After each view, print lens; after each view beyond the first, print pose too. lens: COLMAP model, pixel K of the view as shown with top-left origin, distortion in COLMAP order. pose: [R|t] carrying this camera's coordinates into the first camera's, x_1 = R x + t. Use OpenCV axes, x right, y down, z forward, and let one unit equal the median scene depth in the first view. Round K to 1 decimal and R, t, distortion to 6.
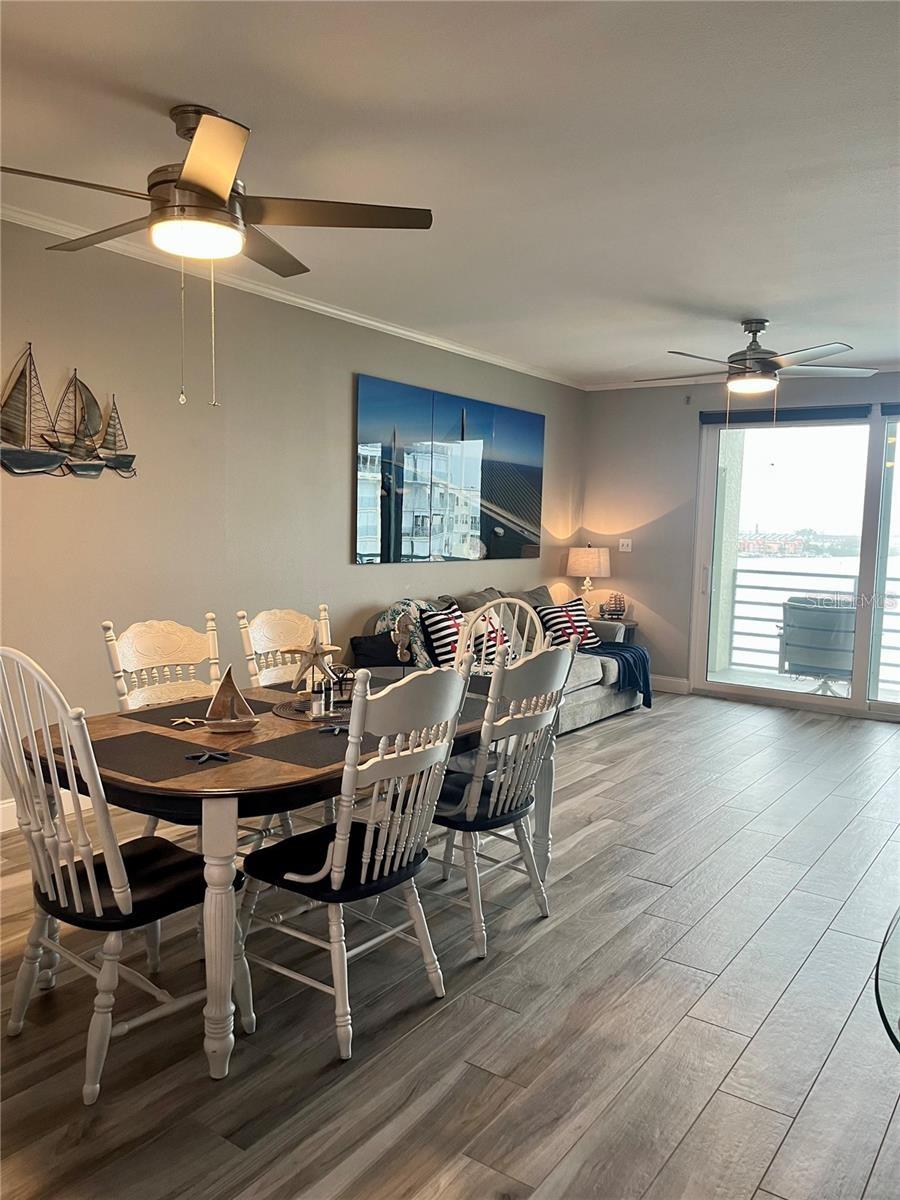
lens RADIAL K [[918.0, 0, 454.8], [0, 918.0, 595.6], [0, 0, 1]] dist [0.065304, -0.099804]
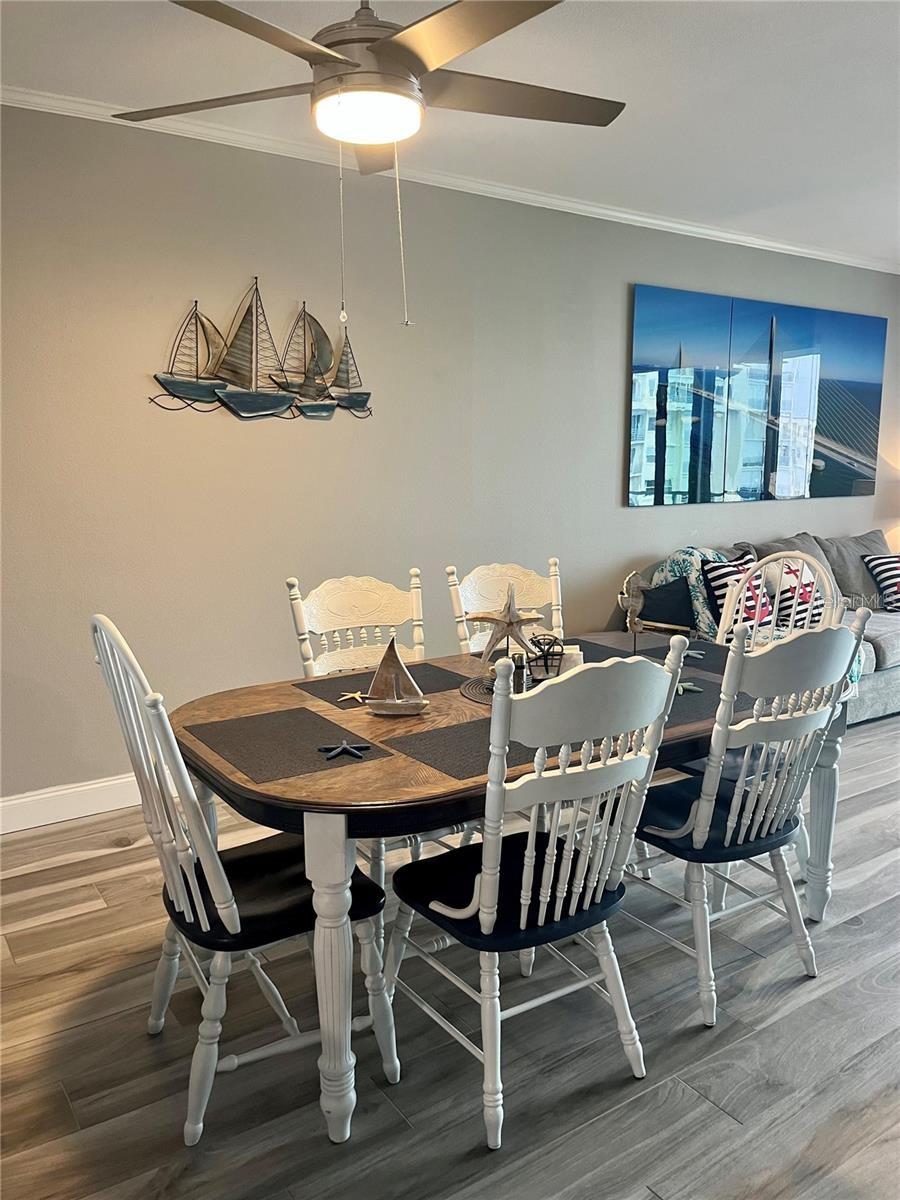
lens RADIAL K [[918.0, 0, 454.8], [0, 918.0, 595.6], [0, 0, 1]] dist [0.065304, -0.099804]
pose [[0.935042, 0.025509, -0.353617, 0.096135], [-0.002203, 0.997807, 0.066156, -0.015219], [0.354530, -0.061080, 0.933048, 0.232322]]
